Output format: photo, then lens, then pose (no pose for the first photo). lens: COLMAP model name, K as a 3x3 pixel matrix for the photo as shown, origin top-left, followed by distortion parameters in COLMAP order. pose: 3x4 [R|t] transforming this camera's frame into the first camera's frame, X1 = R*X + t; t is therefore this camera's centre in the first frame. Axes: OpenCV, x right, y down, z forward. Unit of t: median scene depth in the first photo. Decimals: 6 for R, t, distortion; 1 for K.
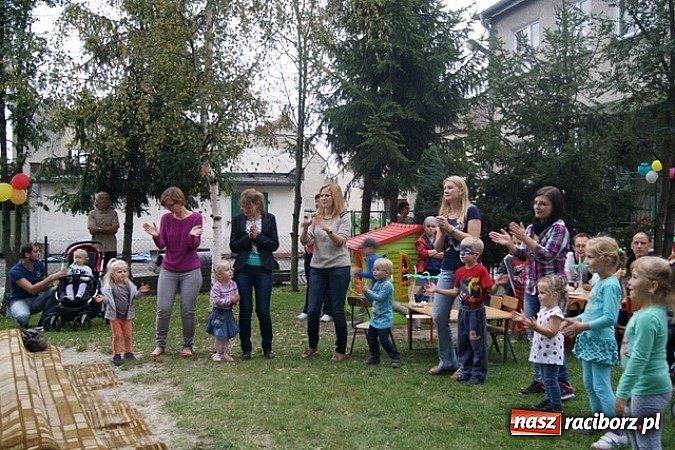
lens RADIAL K [[781.2, 0, 337.5], [0, 781.2, 225.0], [0, 0, 1]] dist [-0.042048, 0.013523]
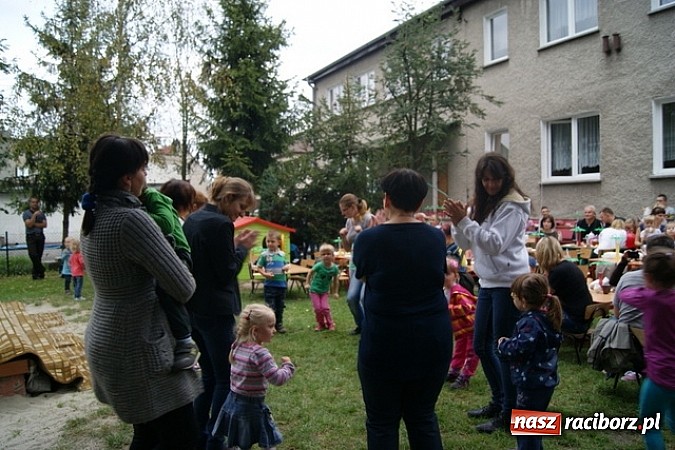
lens RADIAL K [[542.0, 0, 337.5], [0, 542.0, 225.0], [0, 0, 1]] dist [-0.073920, 0.004386]
pose [[0.976601, -0.025974, 0.213485, 0.020055], [0.022464, 0.999570, 0.018852, -0.002056], [-0.213883, -0.013616, 0.976764, -0.099668]]
